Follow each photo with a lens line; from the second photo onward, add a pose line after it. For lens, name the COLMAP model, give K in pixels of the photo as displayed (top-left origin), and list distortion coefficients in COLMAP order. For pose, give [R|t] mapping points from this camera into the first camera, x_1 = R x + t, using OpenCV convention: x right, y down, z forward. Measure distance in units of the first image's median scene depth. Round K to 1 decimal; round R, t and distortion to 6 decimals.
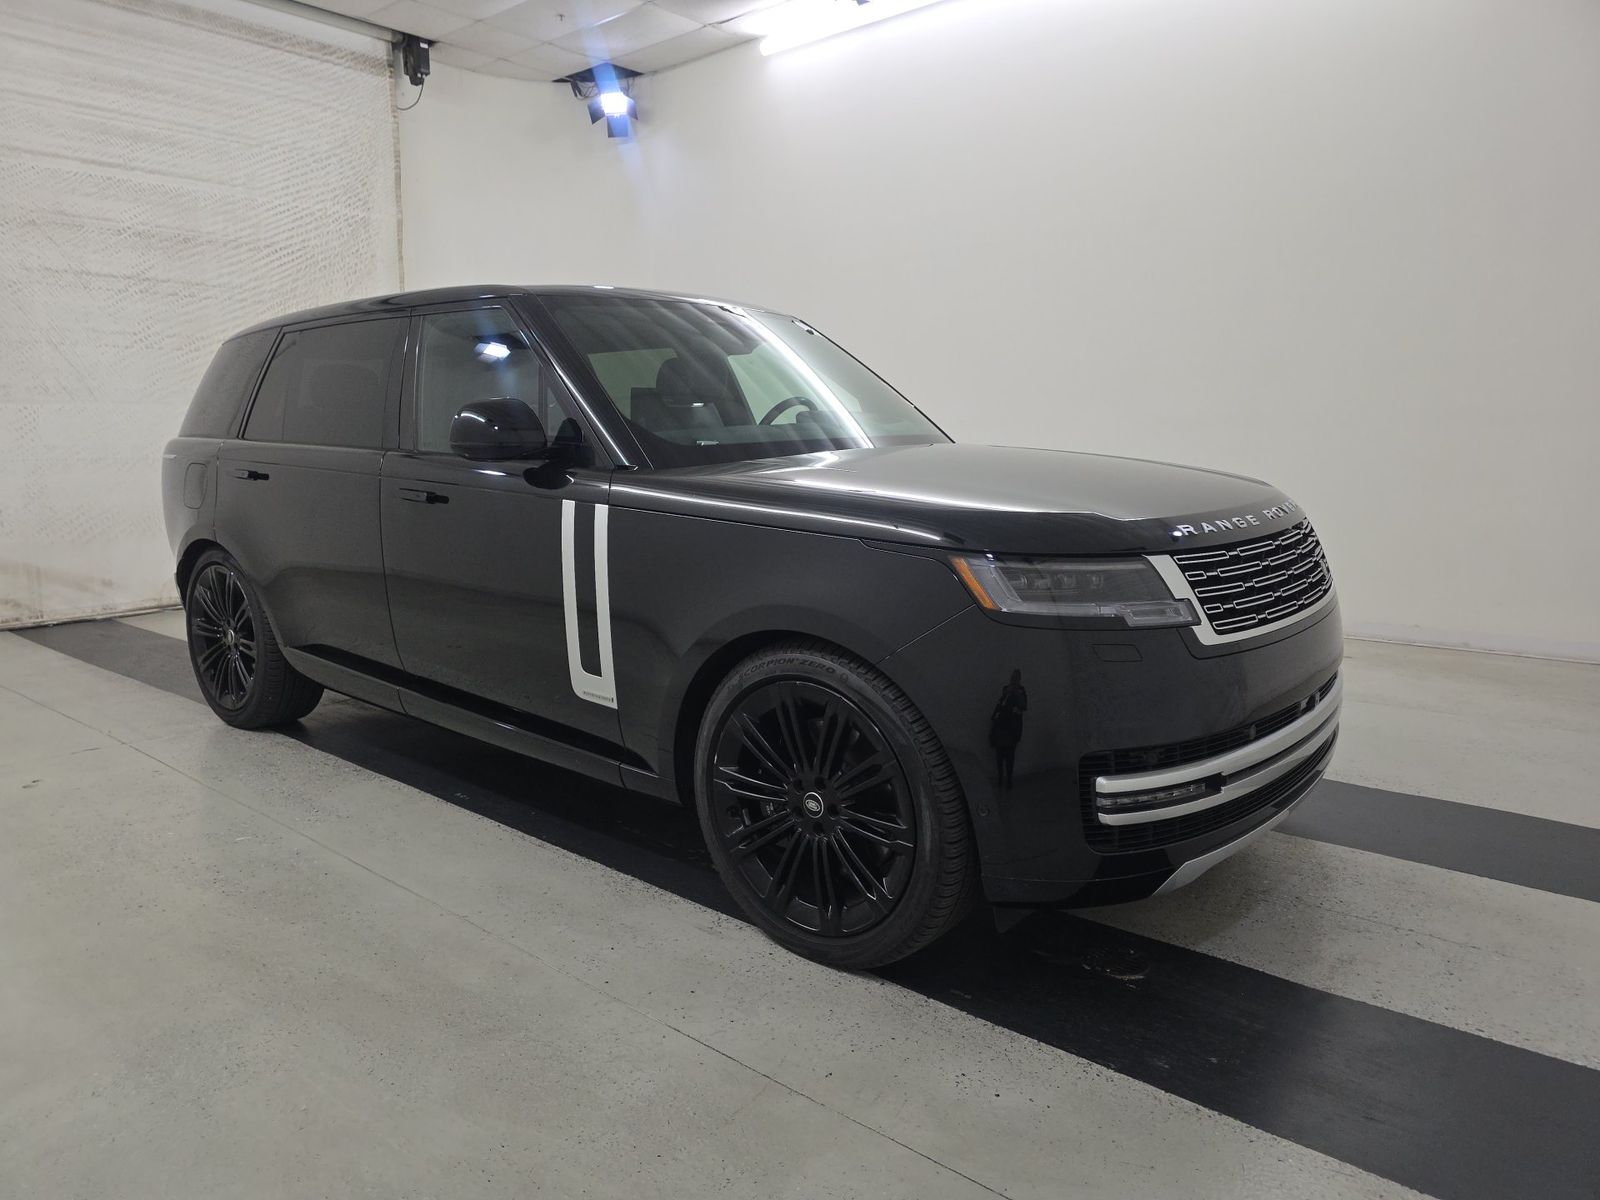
lens RADIAL K [[1057.8, 0, 799.1], [0, 1057.8, 618.3], [0, 0, 1]] dist [0.037598, -0.033180]
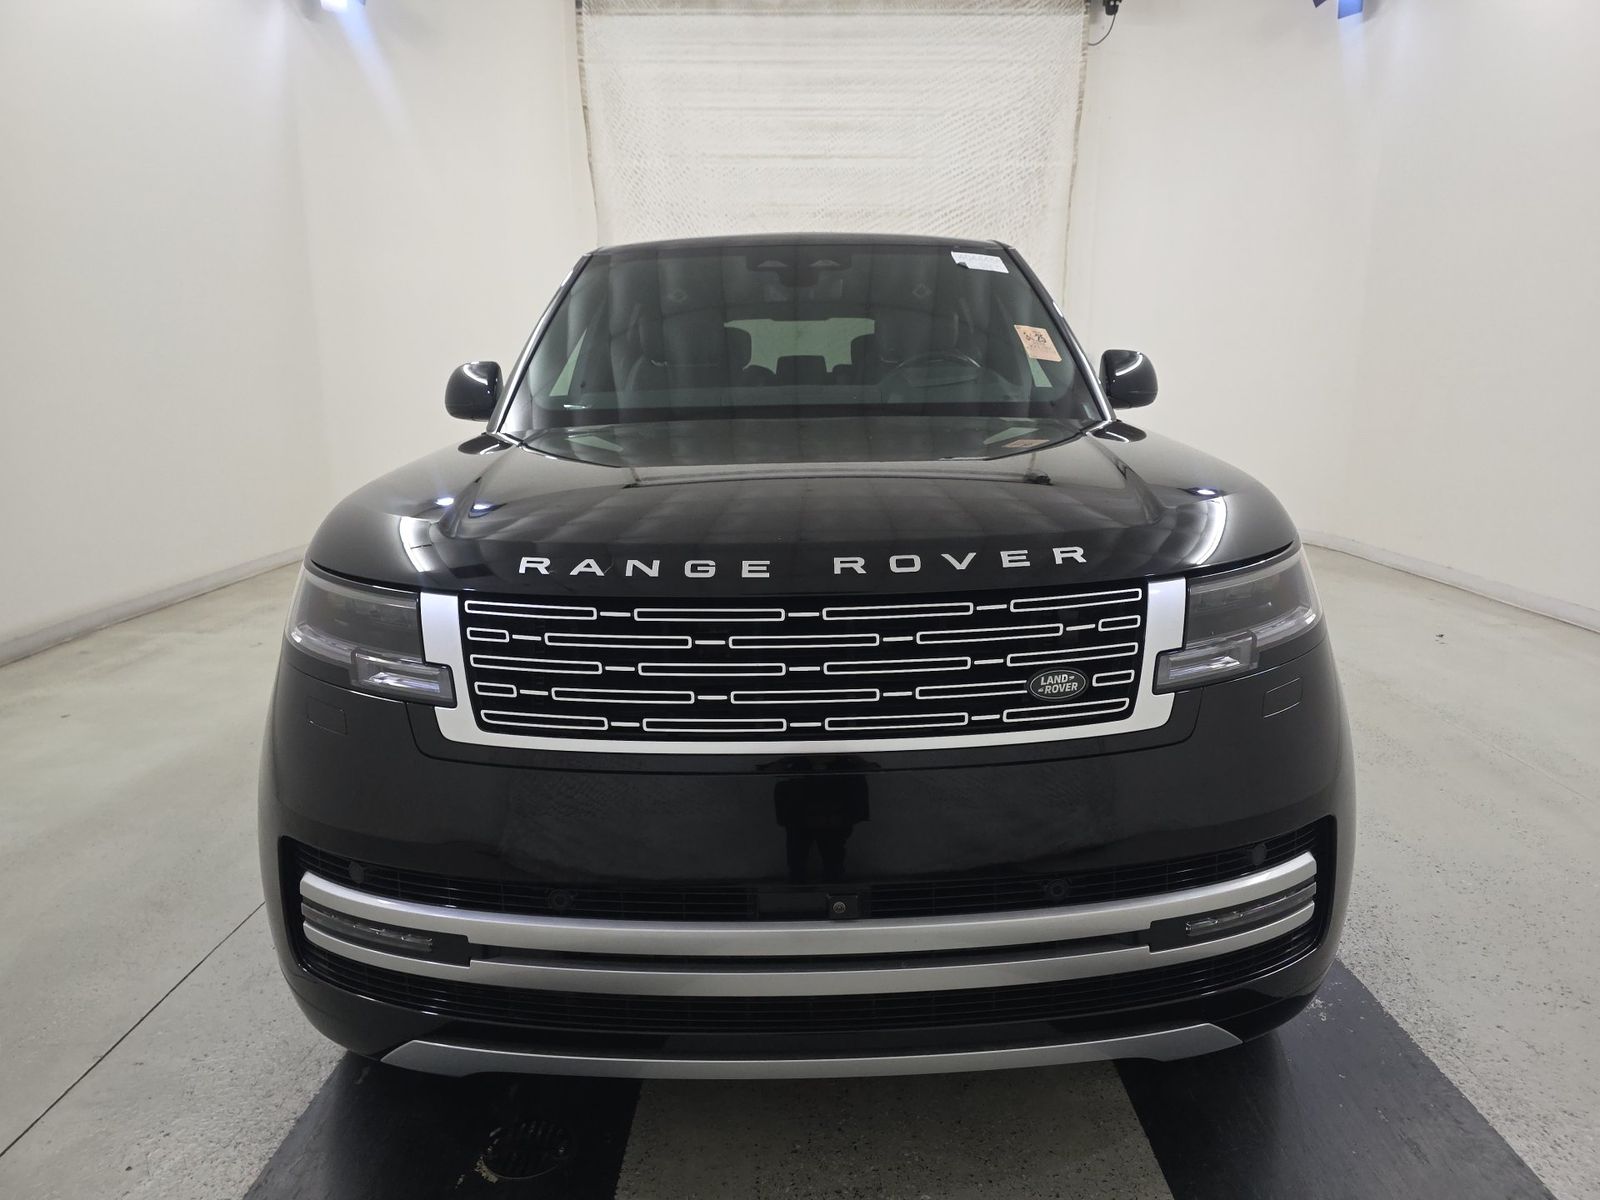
lens RADIAL K [[1057.8, 0, 799.1], [0, 1057.8, 618.3], [0, 0, 1]] dist [0.037598, -0.033180]
pose [[0.656618, 0.168105, -0.735250, 0.274348], [-0.133235, 0.985367, 0.106305, -0.040675], [0.742362, 0.028160, 0.669407, 0.198008]]
